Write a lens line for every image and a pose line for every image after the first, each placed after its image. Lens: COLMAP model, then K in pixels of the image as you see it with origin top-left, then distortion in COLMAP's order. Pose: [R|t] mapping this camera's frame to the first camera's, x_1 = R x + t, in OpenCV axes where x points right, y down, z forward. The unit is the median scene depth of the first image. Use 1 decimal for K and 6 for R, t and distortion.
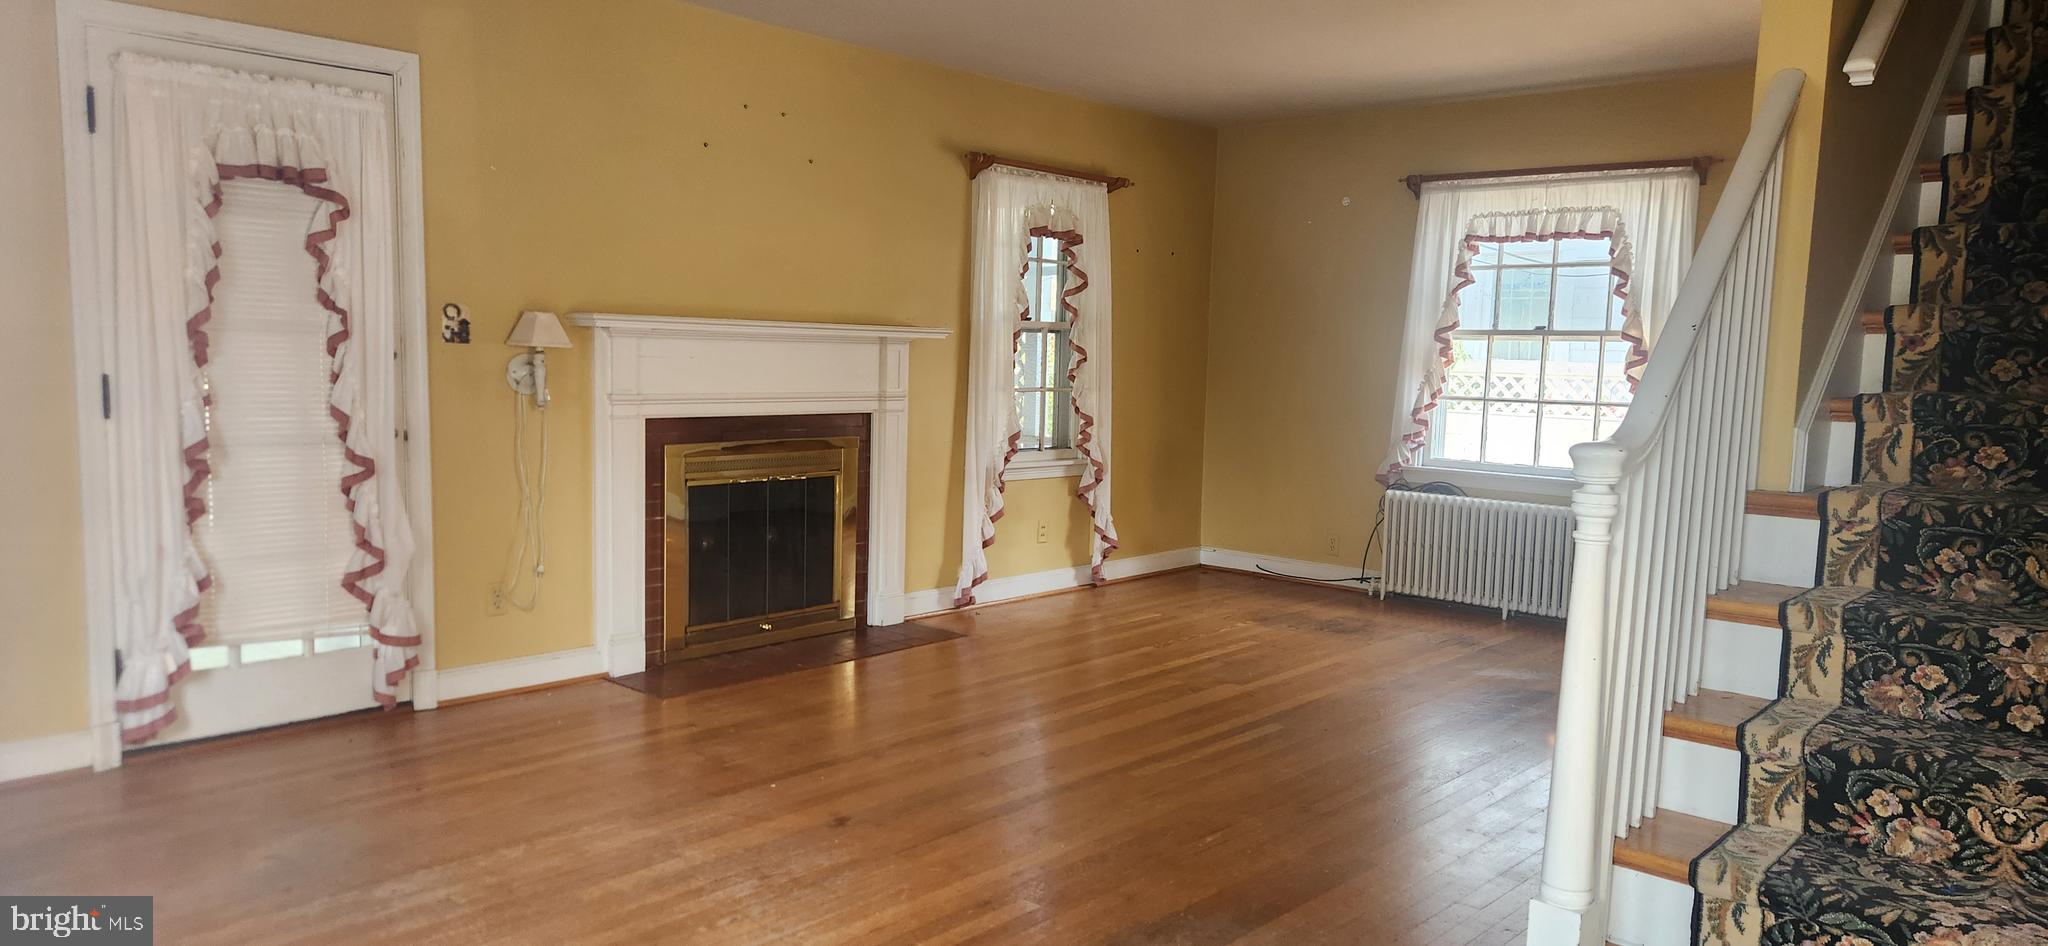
lens RADIAL K [[1410.6, 0, 1008.5], [0, 1410.6, 492.3], [0, 0, 1]] dist [0.056937, -0.043907]
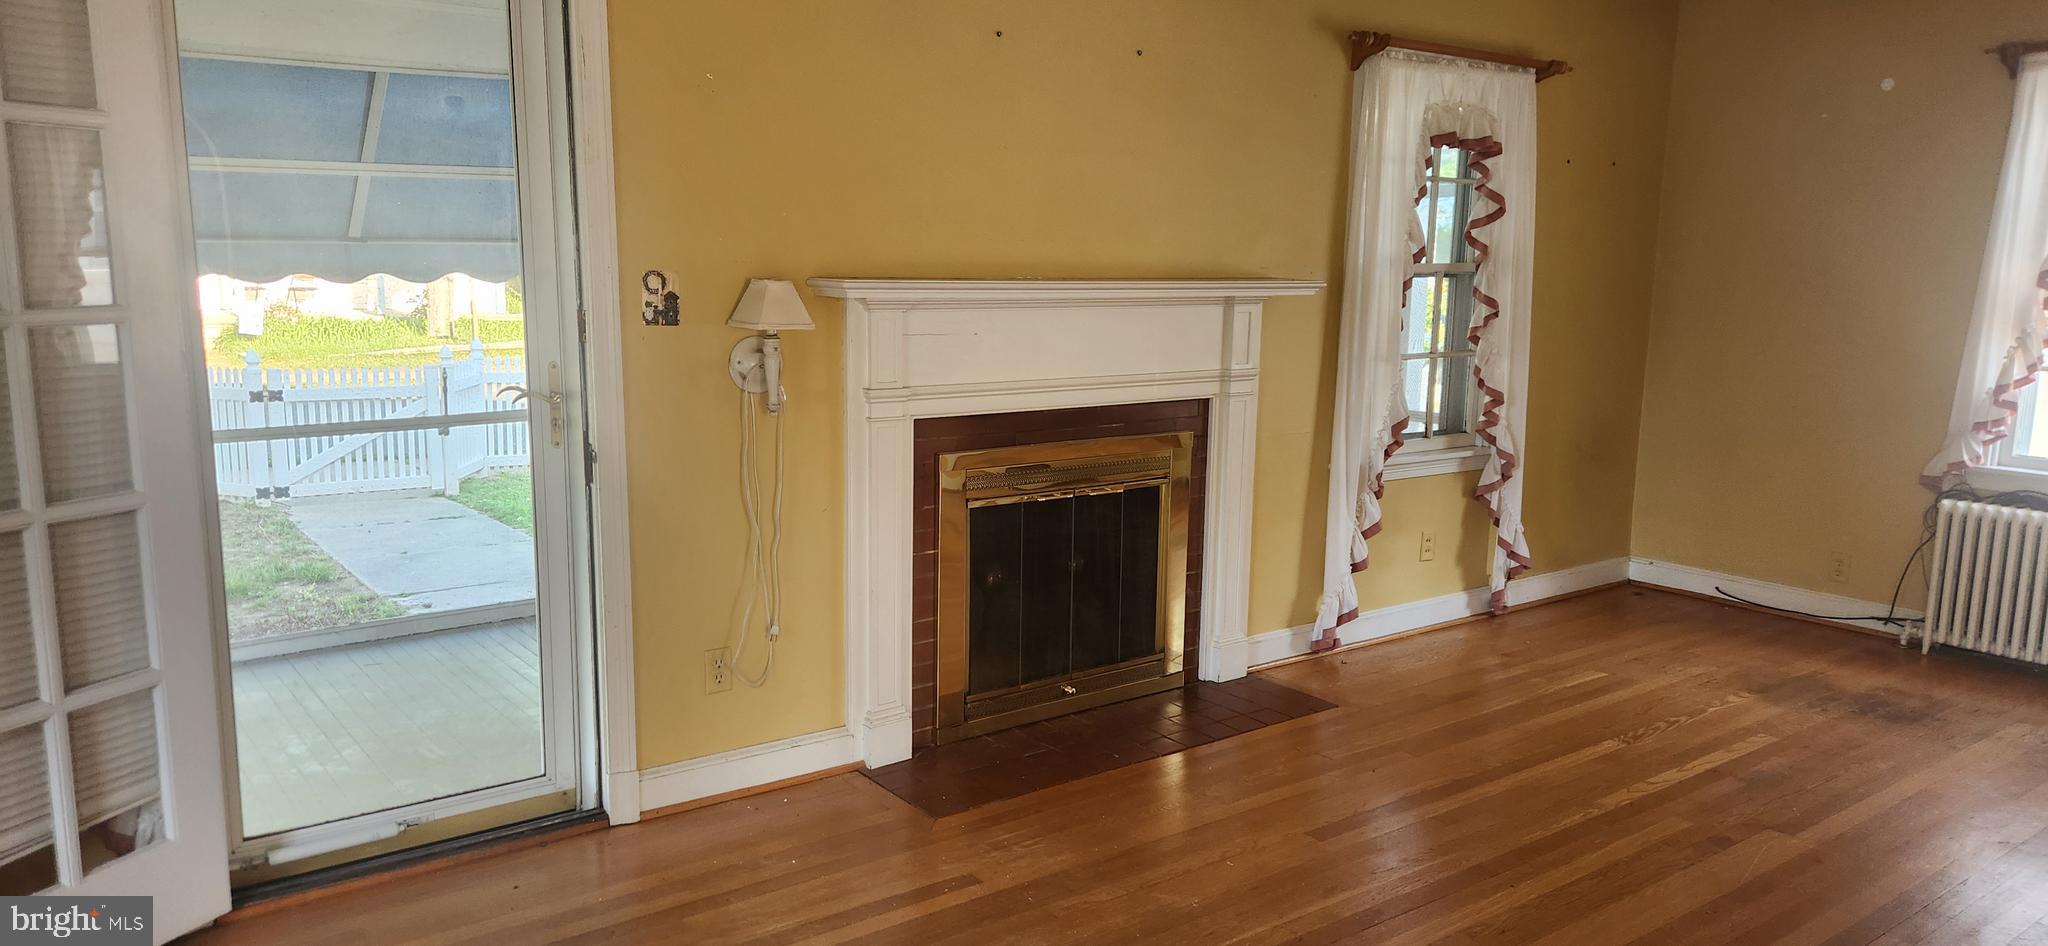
lens RADIAL K [[1410.6, 0, 1013.2], [0, 1410.6, 470.0], [0, 0, 1]] dist [0.056937, -0.043907]
pose [[0.983805, 0.019067, -0.178223, -0.063618], [-0.009603, 0.998505, 0.053812, -0.054882], [0.178982, -0.051229, 0.982518, 0.245715]]
